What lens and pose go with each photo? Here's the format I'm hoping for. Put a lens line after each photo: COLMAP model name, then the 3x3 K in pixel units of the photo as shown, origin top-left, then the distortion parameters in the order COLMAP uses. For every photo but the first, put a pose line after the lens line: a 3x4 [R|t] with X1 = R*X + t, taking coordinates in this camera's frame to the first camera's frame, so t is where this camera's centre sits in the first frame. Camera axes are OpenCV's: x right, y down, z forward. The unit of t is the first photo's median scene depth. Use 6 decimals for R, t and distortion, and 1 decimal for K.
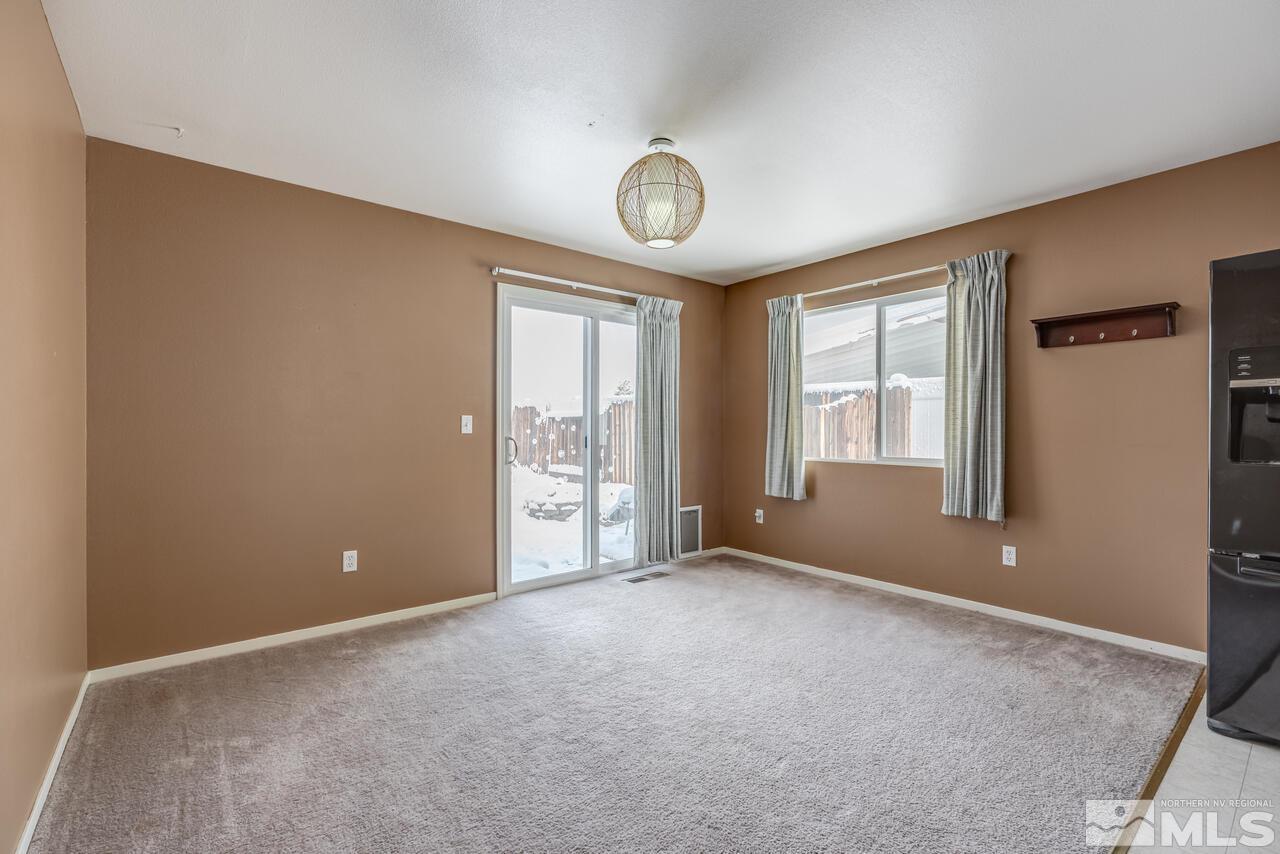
lens RADIAL K [[555.5, 0, 645.5], [0, 555.5, 434.6], [0, 0, 1]] dist [-0.000906, -0.000891]
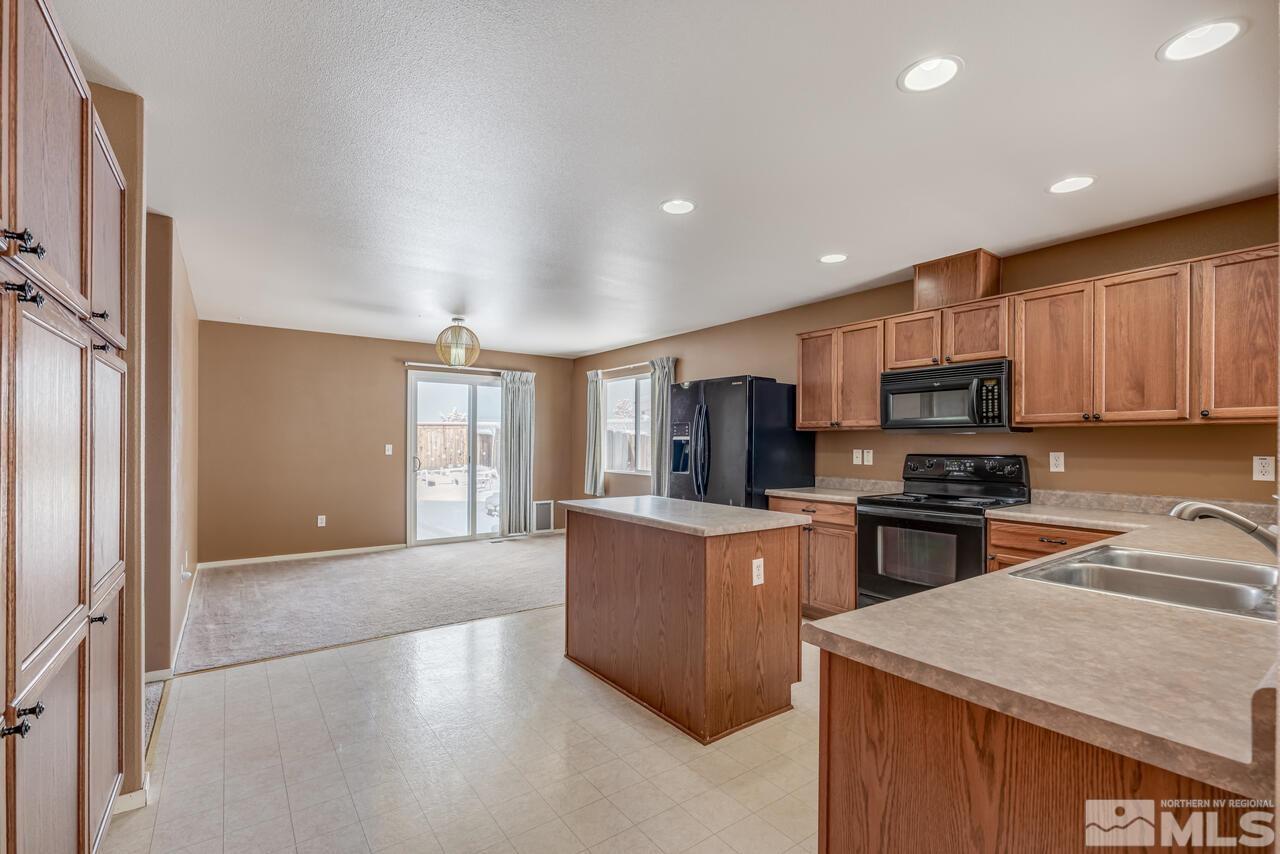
lens RADIAL K [[560.3, 0, 641.7], [0, 560.3, 446.3], [0, 0, 1]] dist [-0.000275, -0.000010]
pose [[0.998679, 0.006357, -0.050988, 0.487689], [-0.006665, 0.999961, -0.005871, -0.019361], [0.050949, 0.006203, 0.998682, -0.639819]]
